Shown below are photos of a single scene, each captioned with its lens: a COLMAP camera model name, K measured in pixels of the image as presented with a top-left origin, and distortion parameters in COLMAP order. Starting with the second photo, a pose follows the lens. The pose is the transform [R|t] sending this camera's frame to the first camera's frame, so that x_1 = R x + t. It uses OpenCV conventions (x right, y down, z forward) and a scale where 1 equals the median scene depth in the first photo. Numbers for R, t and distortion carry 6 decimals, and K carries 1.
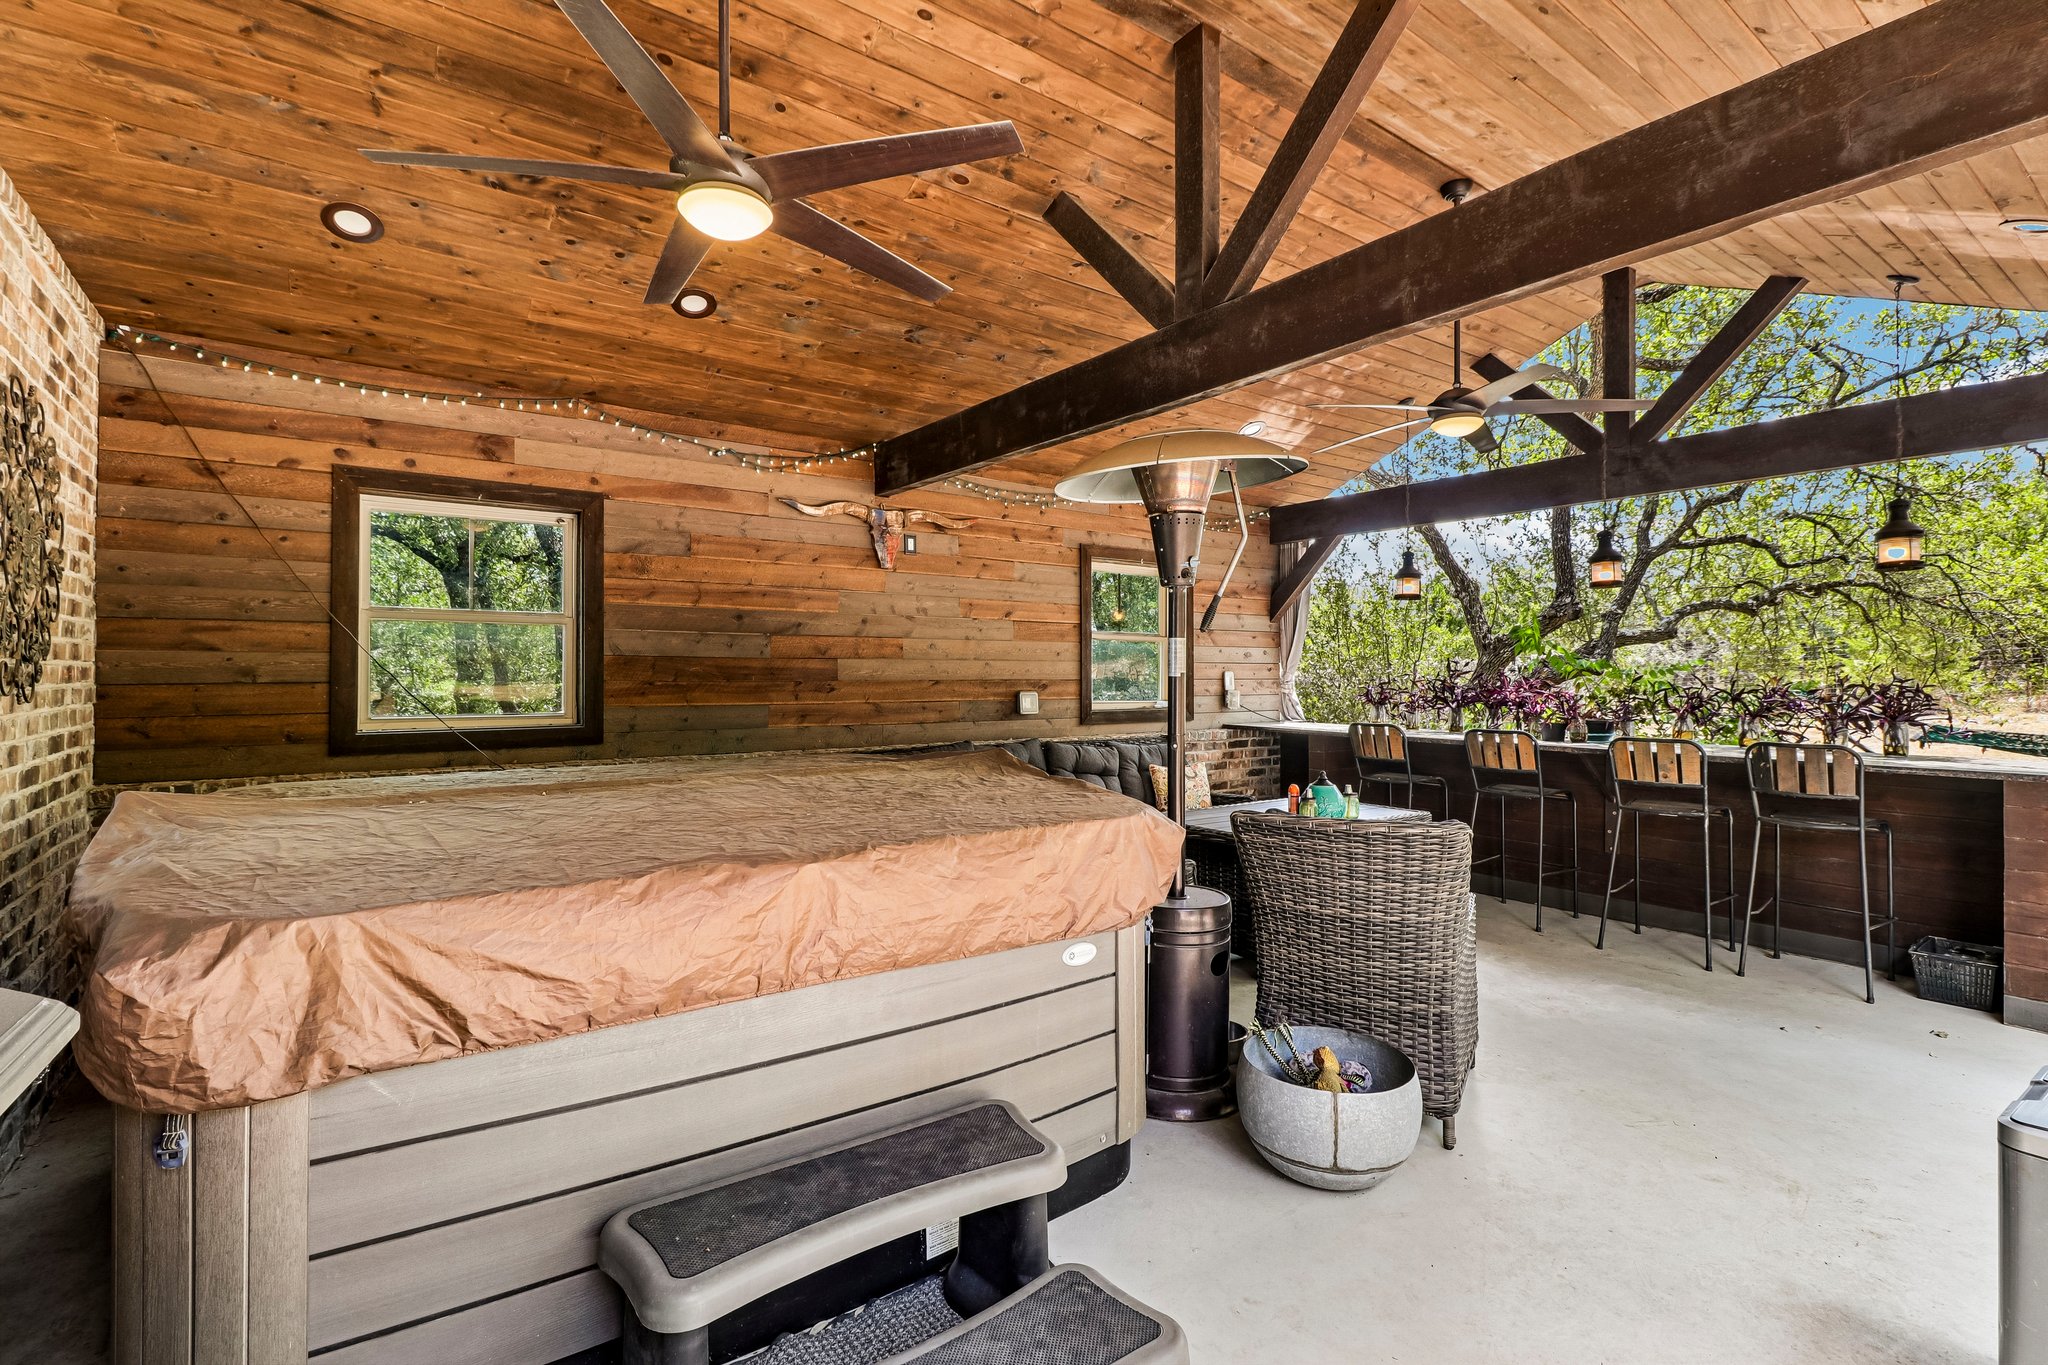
lens RADIAL K [[940.1, 0, 1031.4], [0, 940.1, 678.4], [0, 0, 1]] dist [0.001137, -0.001086]
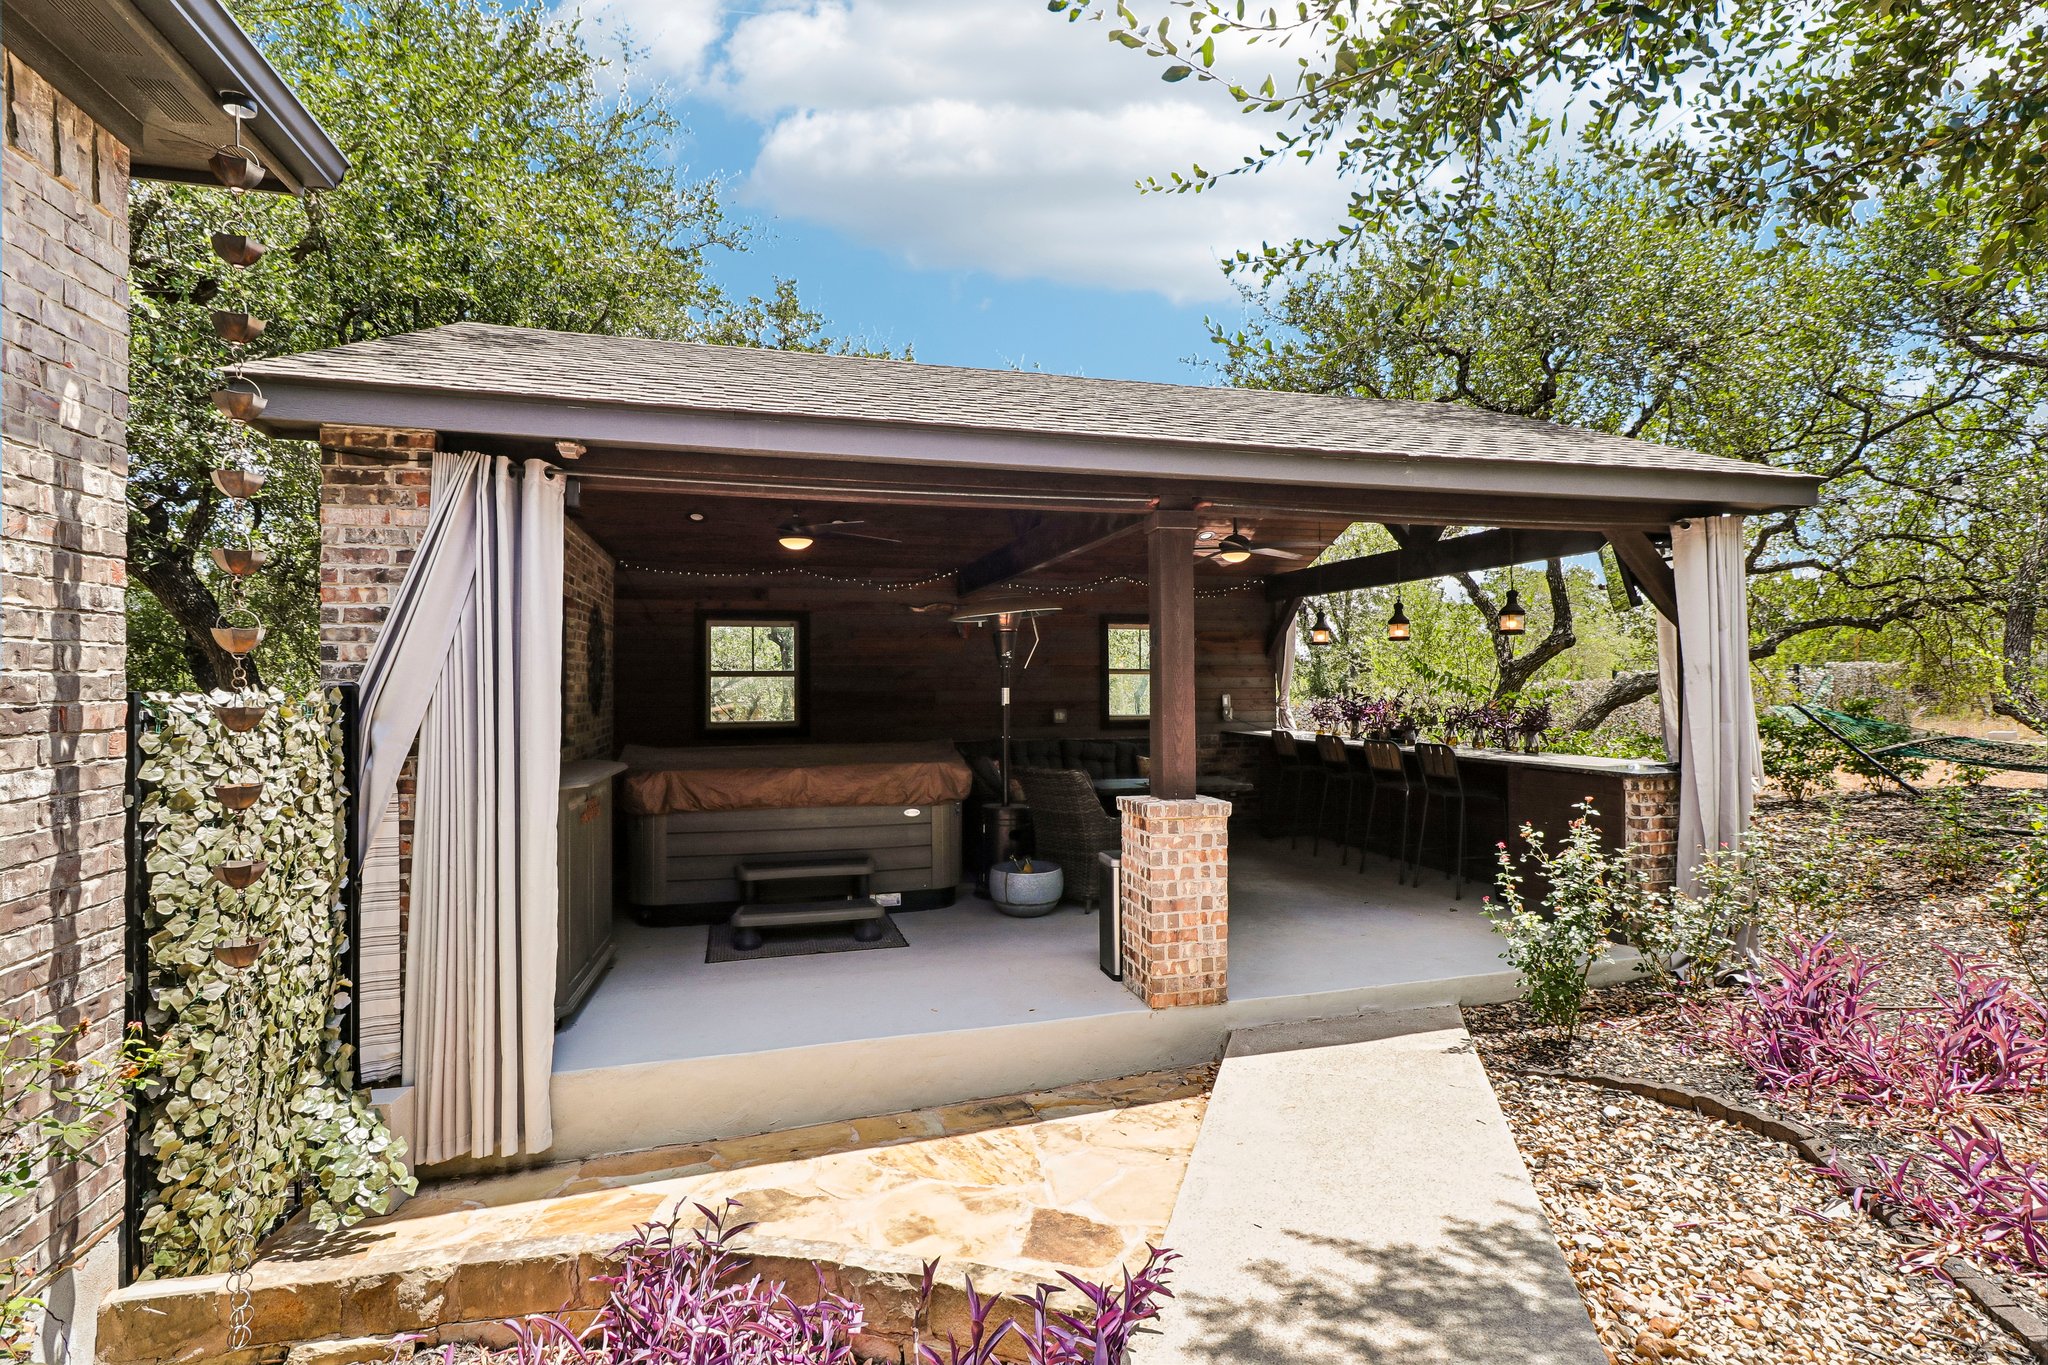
lens RADIAL K [[940.1, 0, 1020.4], [0, 940.1, 680.8], [0, 0, 1]] dist [0.001137, -0.001086]
pose [[0.939101, -0.007625, -0.343556, 0.694609], [0.005517, 0.999959, -0.007111, -0.032955], [0.343596, 0.004782, 0.939105, -0.769804]]
